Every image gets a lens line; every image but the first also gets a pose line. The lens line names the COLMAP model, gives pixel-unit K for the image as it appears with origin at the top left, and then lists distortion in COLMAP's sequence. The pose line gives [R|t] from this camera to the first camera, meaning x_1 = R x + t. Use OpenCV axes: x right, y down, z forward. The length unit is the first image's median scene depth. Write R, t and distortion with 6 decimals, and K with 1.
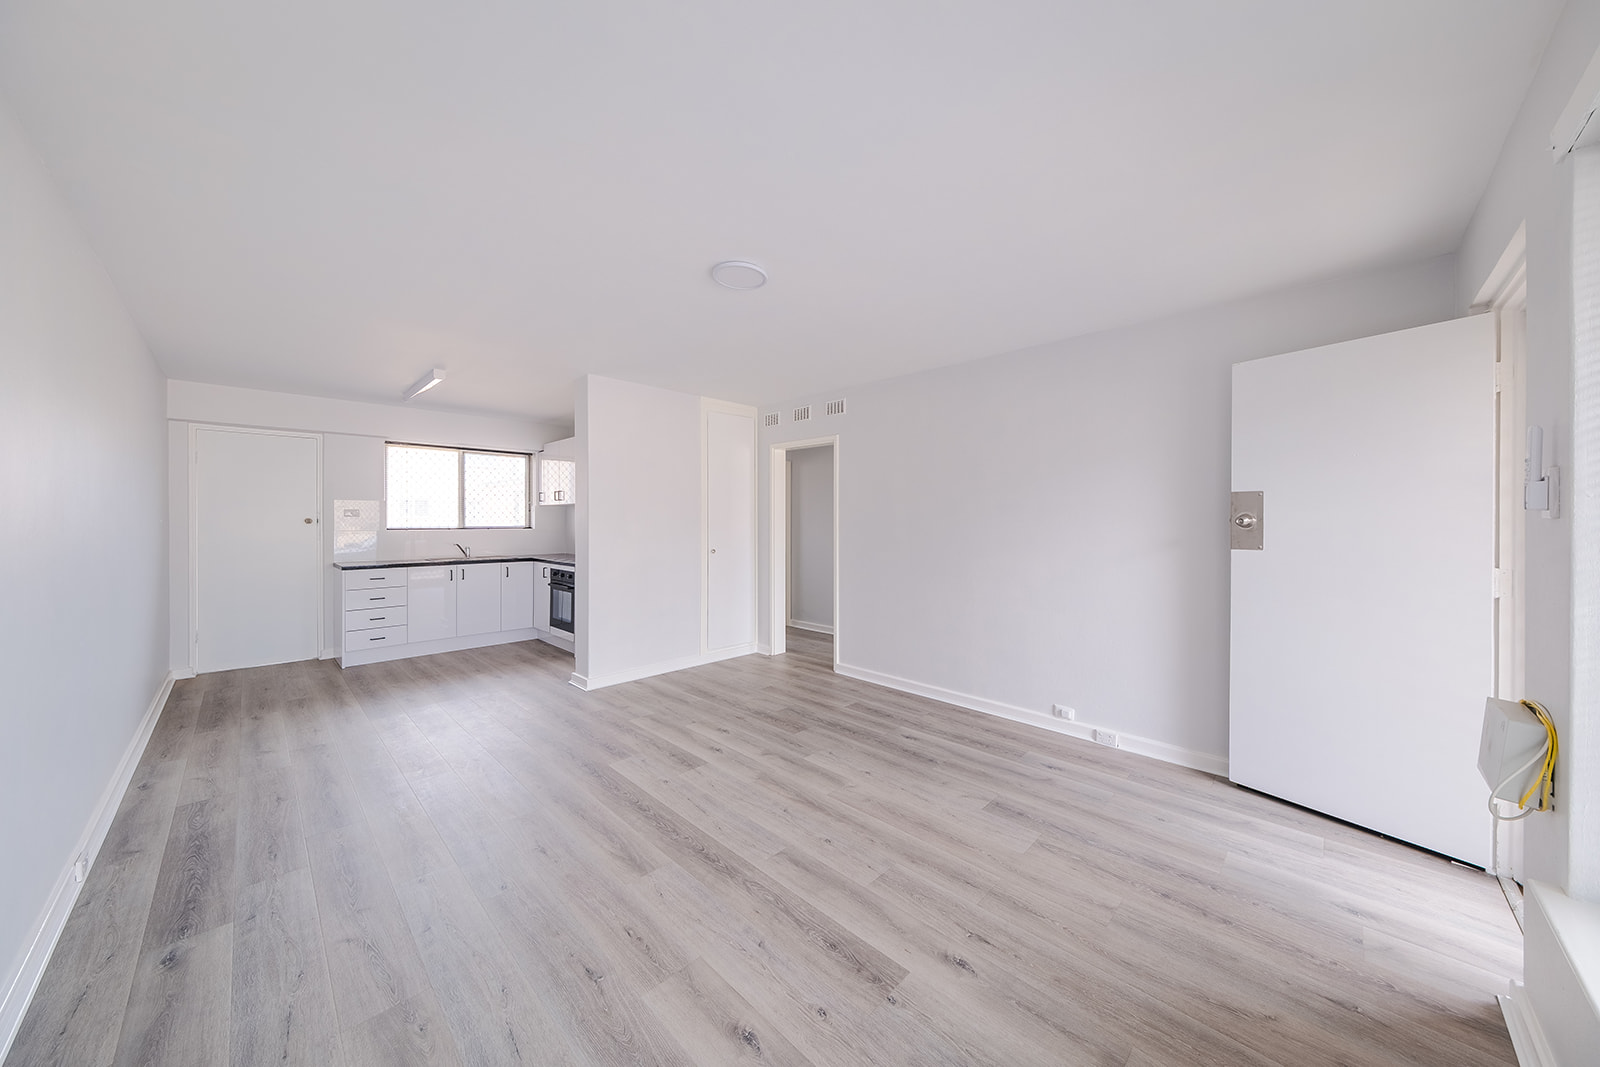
lens RADIAL K [[545.6, 0, 798.7], [0, 545.6, 524.7], [0, 0, 1]] dist [-0.001146, -0.000198]
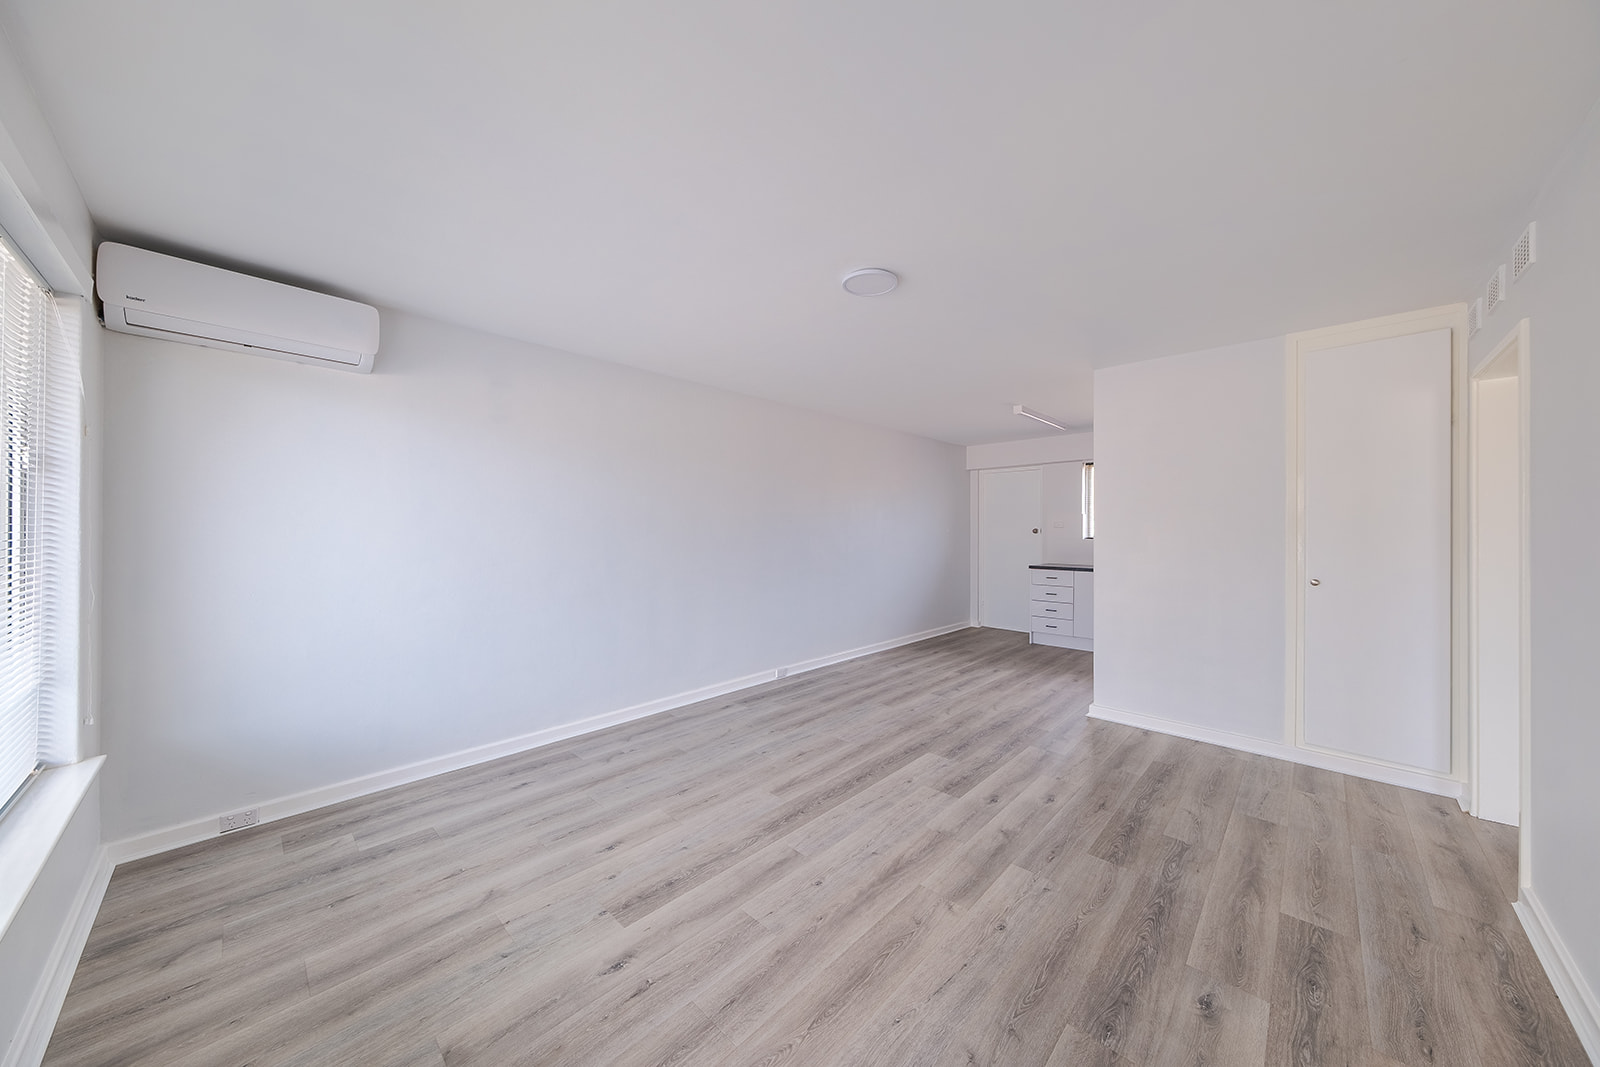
lens RADIAL K [[545.6, 0, 798.7], [0, 545.6, 524.7], [0, 0, 1]] dist [-0.001146, -0.000198]
pose [[0.014435, -0.002244, -0.999893, 1.006376], [-0.016616, 0.999859, -0.002484, -0.000646], [0.999758, 0.016650, 0.014396, 1.011108]]
